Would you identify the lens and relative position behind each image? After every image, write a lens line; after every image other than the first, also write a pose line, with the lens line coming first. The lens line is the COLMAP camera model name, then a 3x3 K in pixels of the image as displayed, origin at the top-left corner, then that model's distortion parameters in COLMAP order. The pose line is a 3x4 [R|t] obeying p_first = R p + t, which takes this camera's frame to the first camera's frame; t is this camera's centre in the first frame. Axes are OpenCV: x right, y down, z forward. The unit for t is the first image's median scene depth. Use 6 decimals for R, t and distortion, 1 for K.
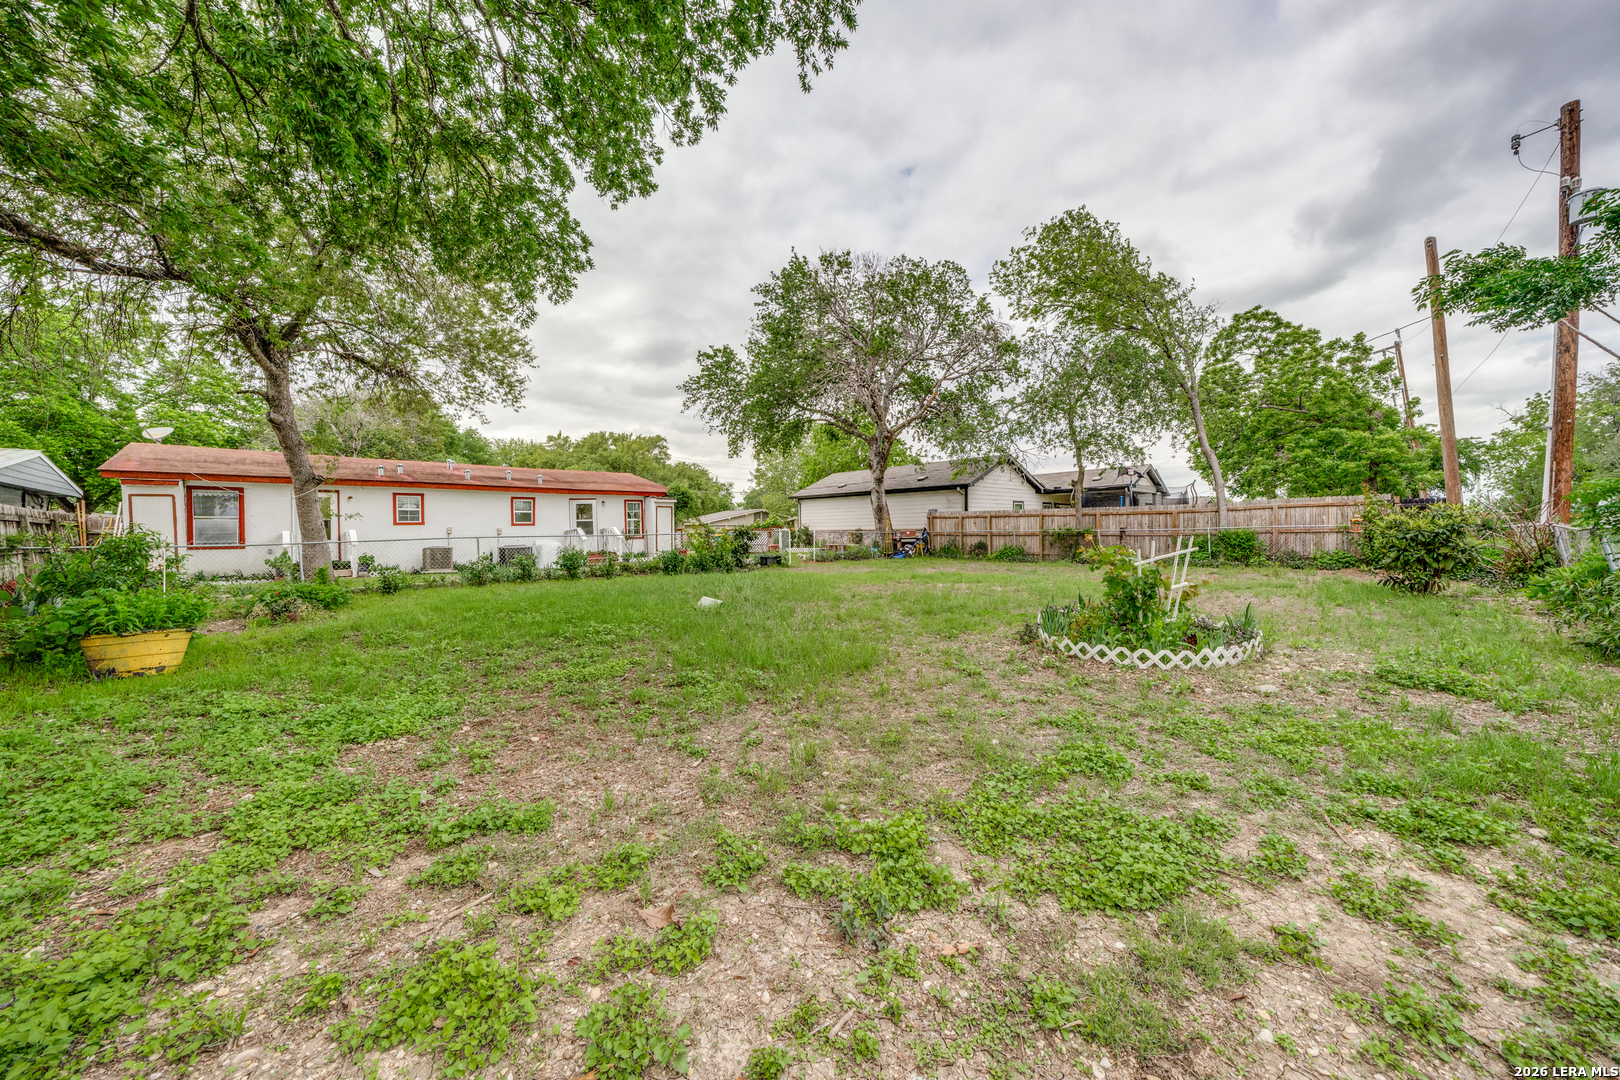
lens RADIAL K [[595.0, 0, 812.7], [0, 595.0, 538.7], [0, 0, 1]] dist [-0.018792, -0.000482]
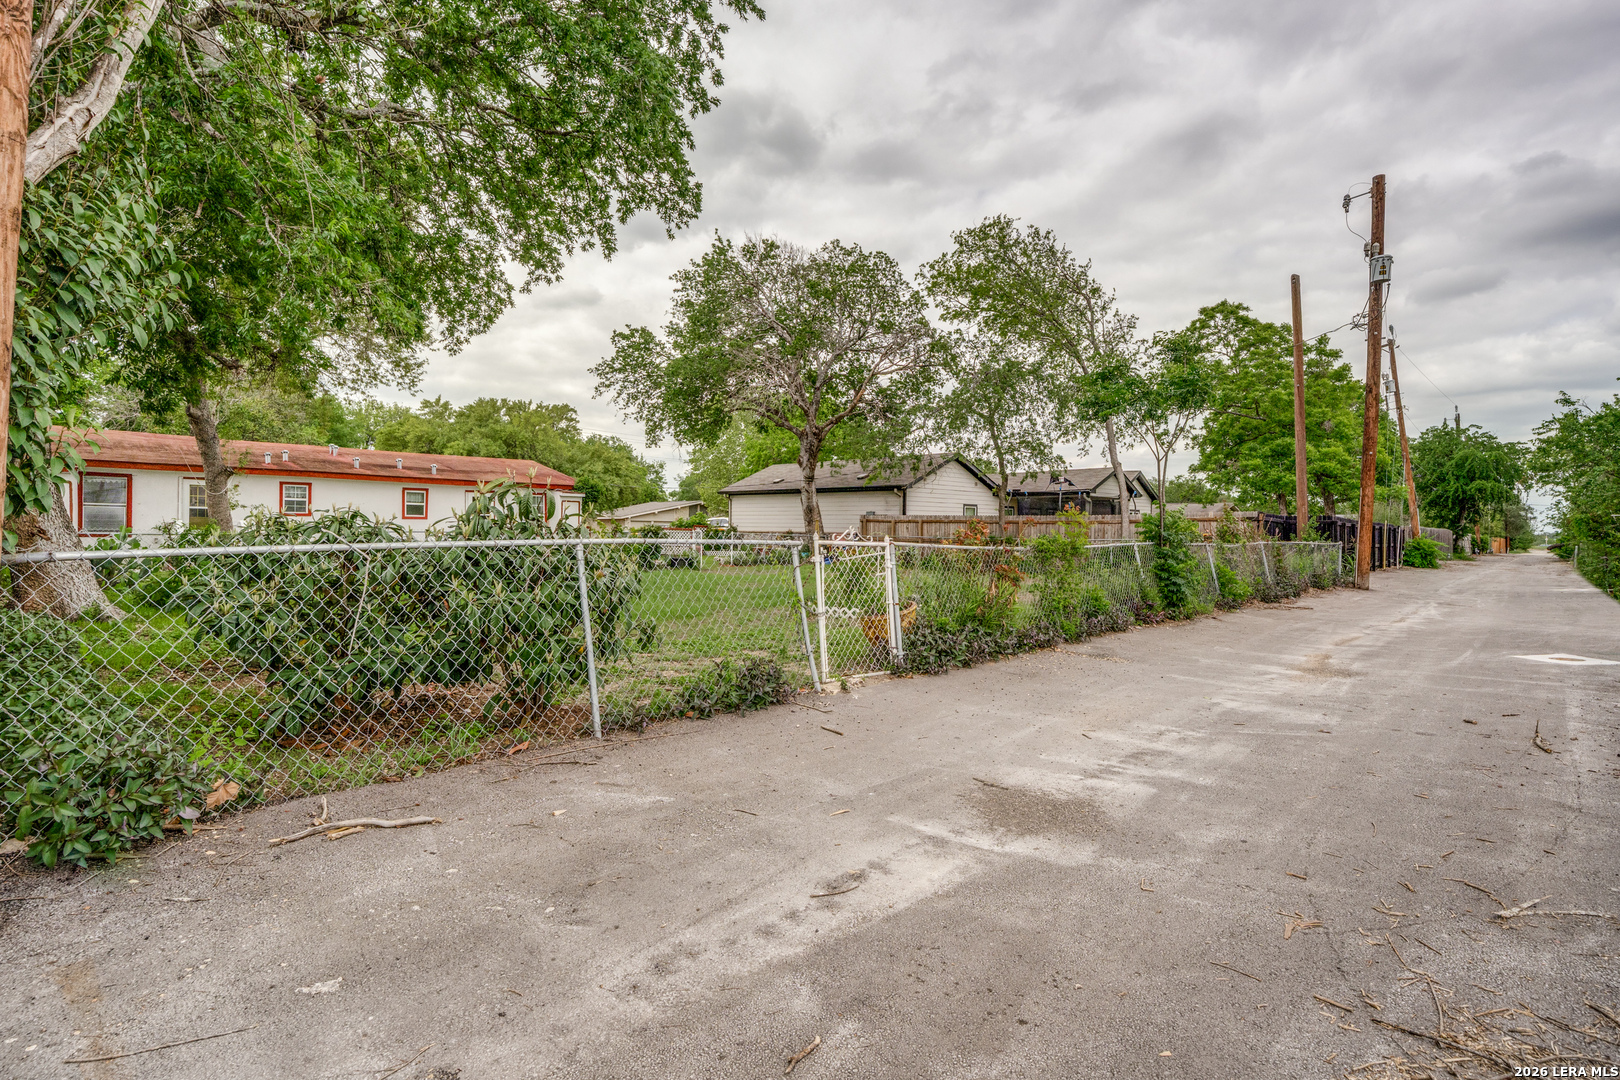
lens RADIAL K [[783.6, 0, 812.1], [0, 783.6, 533.7], [0, 0, 1]] dist [-0.021409, 0.000760]
pose [[0.998192, 0.024691, 0.054797, 0.052641], [-0.024118, 0.999648, -0.011088, -0.000381], [-0.055051, 0.009747, 0.998436, -0.205143]]
